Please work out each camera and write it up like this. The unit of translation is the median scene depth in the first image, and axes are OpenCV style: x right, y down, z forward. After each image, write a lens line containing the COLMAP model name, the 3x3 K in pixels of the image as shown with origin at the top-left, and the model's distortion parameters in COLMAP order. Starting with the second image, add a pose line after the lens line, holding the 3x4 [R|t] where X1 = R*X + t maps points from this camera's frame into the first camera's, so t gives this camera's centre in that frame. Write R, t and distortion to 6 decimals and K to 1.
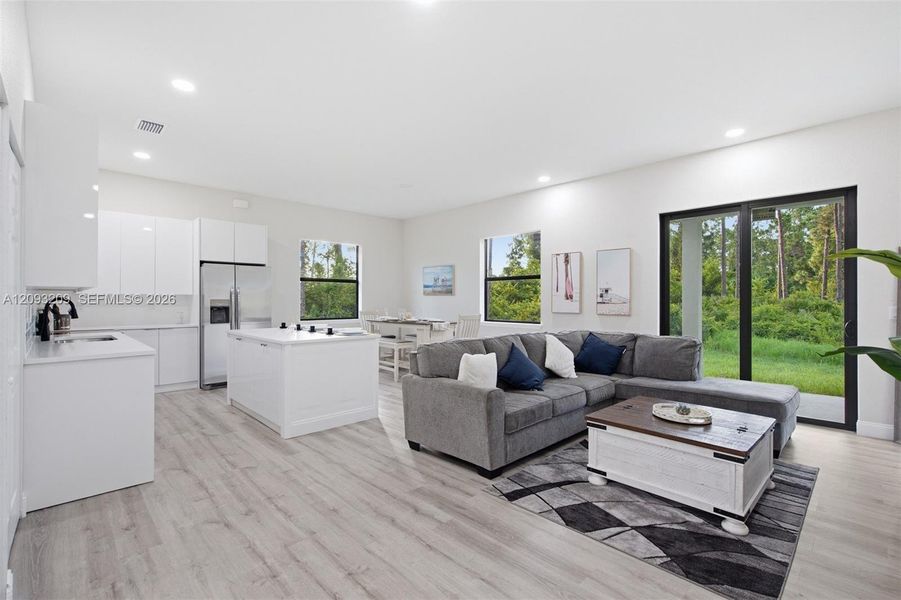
lens RADIAL K [[412.6, 0, 450.4], [0, 412.6, 297.9], [0, 0, 1]] dist [0.006297, -0.003846]
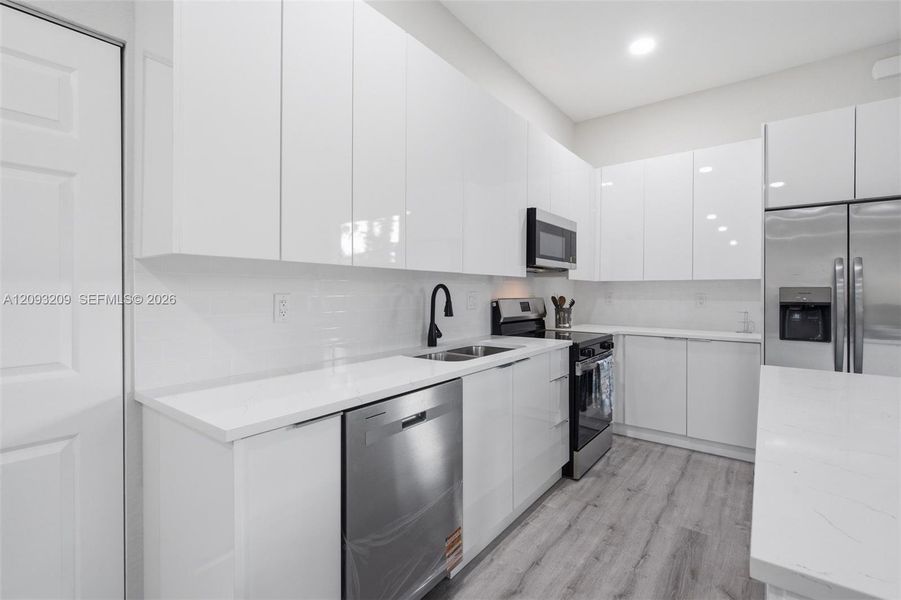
lens RADIAL K [[412.6, 0, 448.8], [0, 412.6, 290.9], [0, 0, 1]] dist [0.006297, -0.003846]
pose [[0.148216, -0.000661, -0.988955, -0.172738], [0.002930, 0.999996, -0.000229, 0.006234], [0.988951, -0.002864, 0.148218, 0.553642]]
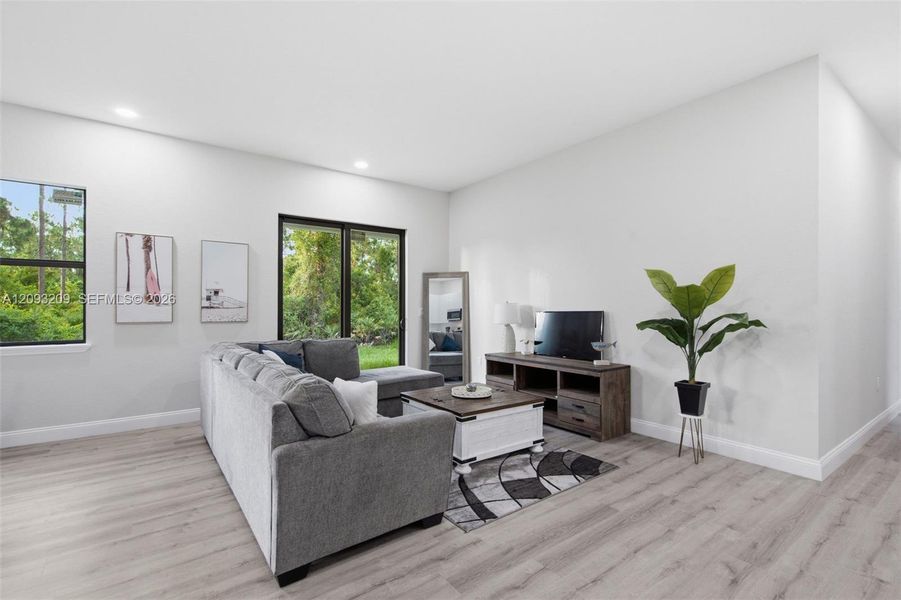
lens RADIAL K [[412.6, 0, 452.1], [0, 412.6, 308.3], [0, 0, 1]] dist [0.006297, -0.003846]
pose [[0.128510, -0.008023, 0.991676, -0.351324], [-0.007283, 0.999933, 0.009034, 0.003056], [-0.991681, -0.008384, 0.128443, 0.433562]]
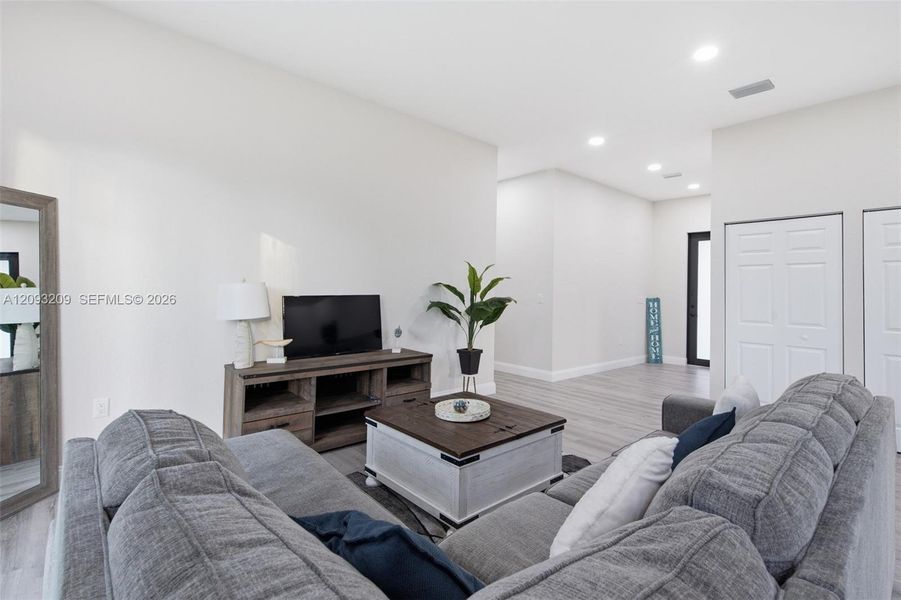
lens RADIAL K [[425.5, 0, 453.4], [0, 425.5, 277.3], [0, 0, 1]] dist [0.000869, -0.000675]
pose [[-0.998603, -0.022917, 0.047606, 0.258850], [-0.024808, 0.998911, -0.039514, 0.009305], [-0.046648, -0.040640, -0.998084, 0.956589]]
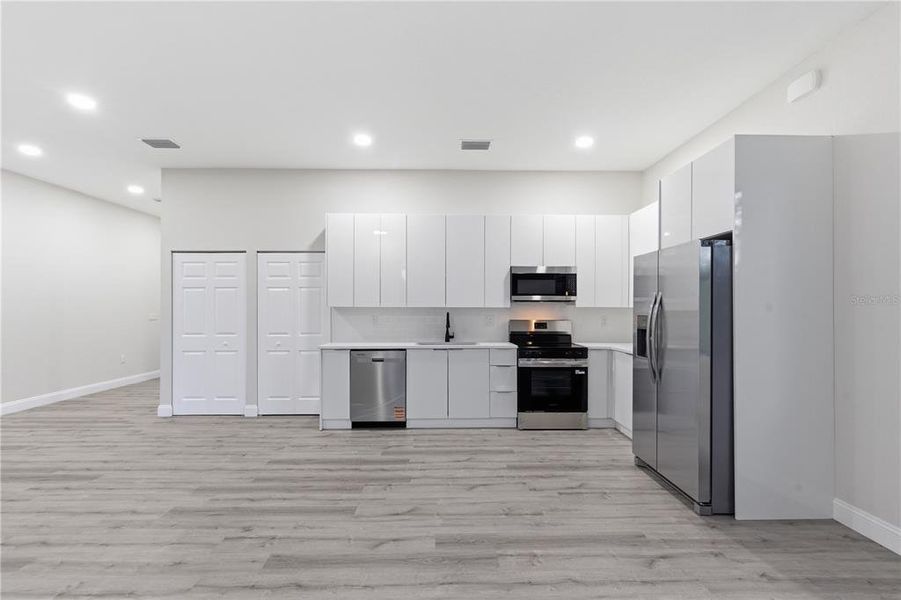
lens RADIAL K [[412.6, 0, 448.8], [0, 412.6, 308.4], [0, 0, 1]] dist [0.006297, -0.003846]
pose [[-0.683059, -0.003450, -0.730355, 0.044341], [0.001964, 0.999977, -0.006561, -0.002991], [0.730361, -0.005917, -0.683036, 1.190953]]
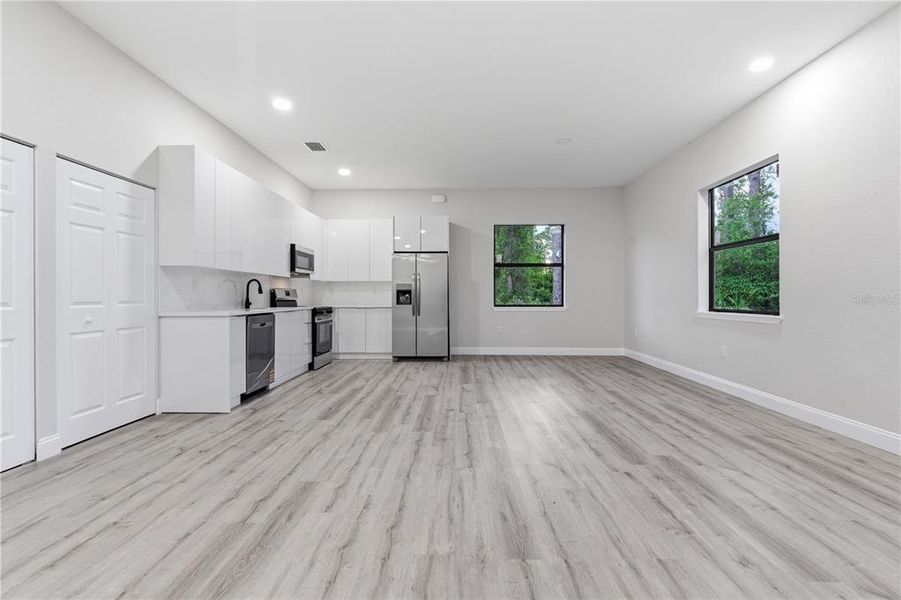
lens RADIAL K [[412.6, 0, 447.8], [0, 412.6, 296.8], [0, 0, 1]] dist [0.006297, -0.003846]
pose [[0.700242, -0.002117, -0.713902, 0.344353], [0.005622, 0.999981, 0.002549, 0.037130], [0.713883, -0.005798, 0.700240, 0.285356]]
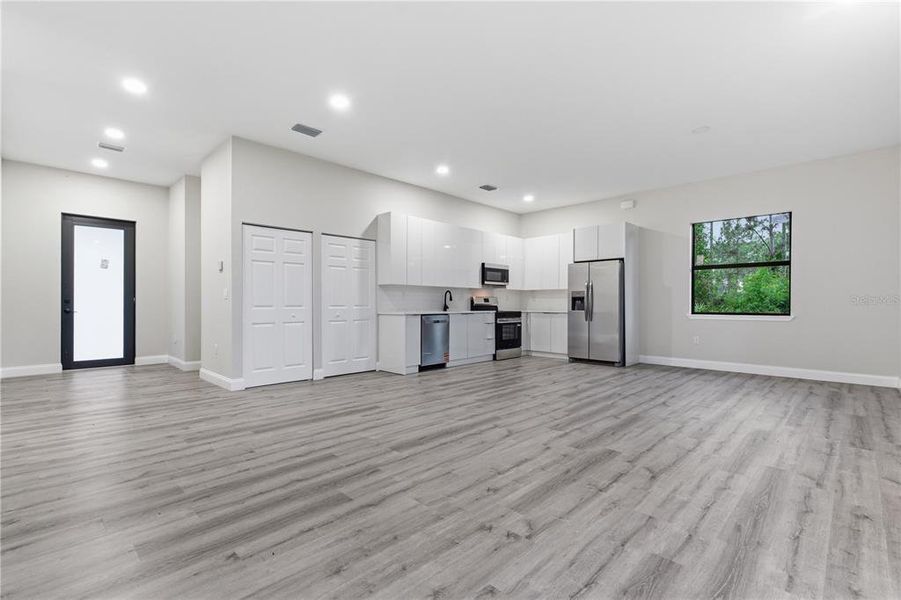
lens RADIAL K [[412.6, 0, 444.3], [0, 412.6, 305.2], [0, 0, 1]] dist [0.006297, -0.003846]
pose [[0.017708, 0.001078, -0.999843, 0.679112], [0.004383, 0.999990, 0.001156, 0.042076], [0.999834, -0.004403, 0.017703, 0.573666]]
